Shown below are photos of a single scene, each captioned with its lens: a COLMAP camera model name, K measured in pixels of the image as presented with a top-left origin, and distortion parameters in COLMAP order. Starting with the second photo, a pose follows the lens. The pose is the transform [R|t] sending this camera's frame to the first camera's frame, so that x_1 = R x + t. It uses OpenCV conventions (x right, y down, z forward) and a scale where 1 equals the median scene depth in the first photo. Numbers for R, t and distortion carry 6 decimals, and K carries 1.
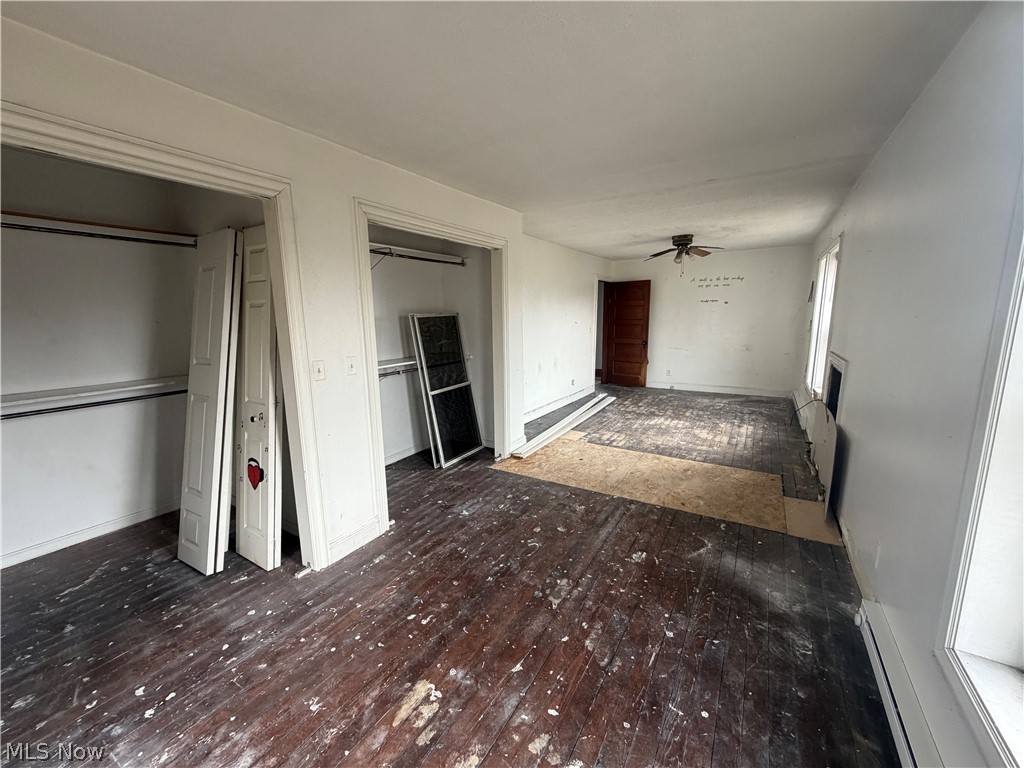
lens RADIAL K [[412.1, 0, 512.0], [0, 412.1, 384.0], [0, 0, 1]] dist [-0.001200, -0.000137]
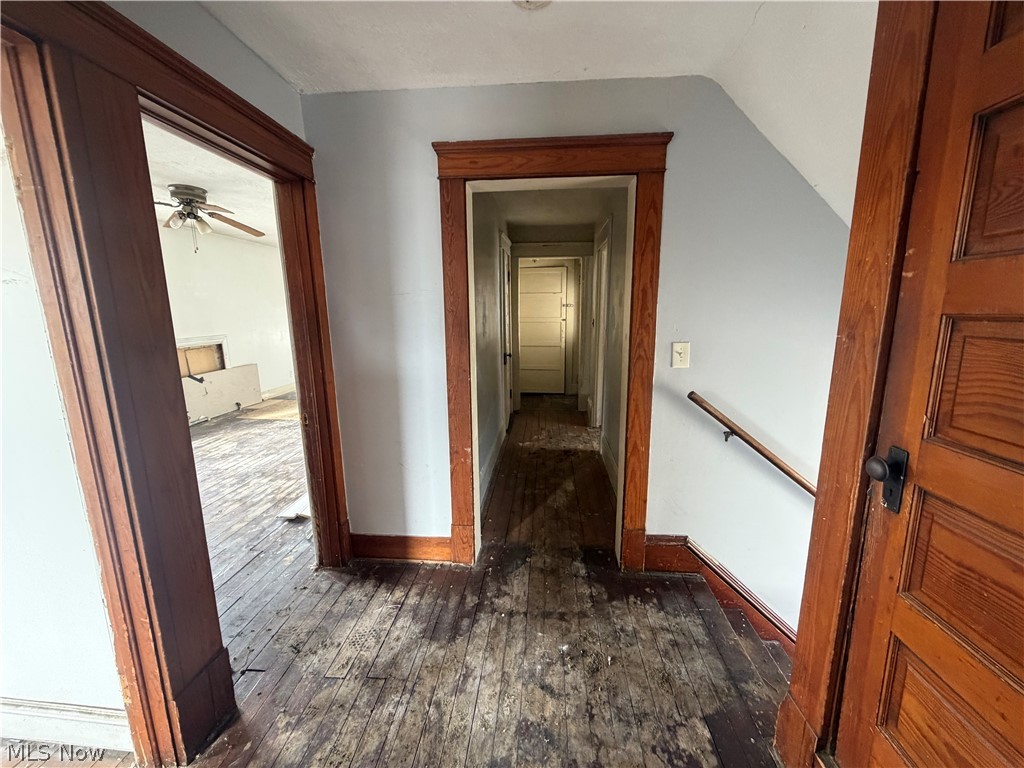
lens RADIAL K [[412.1, 0, 512.0], [0, 412.1, 384.0], [0, 0, 1]] dist [-0.001200, -0.000137]
pose [[-0.894467, 0.102345, -0.435263, 0.283968], [-0.054165, 0.941482, 0.332683, -0.322721], [0.443841, 0.321151, -0.836581, 1.923832]]
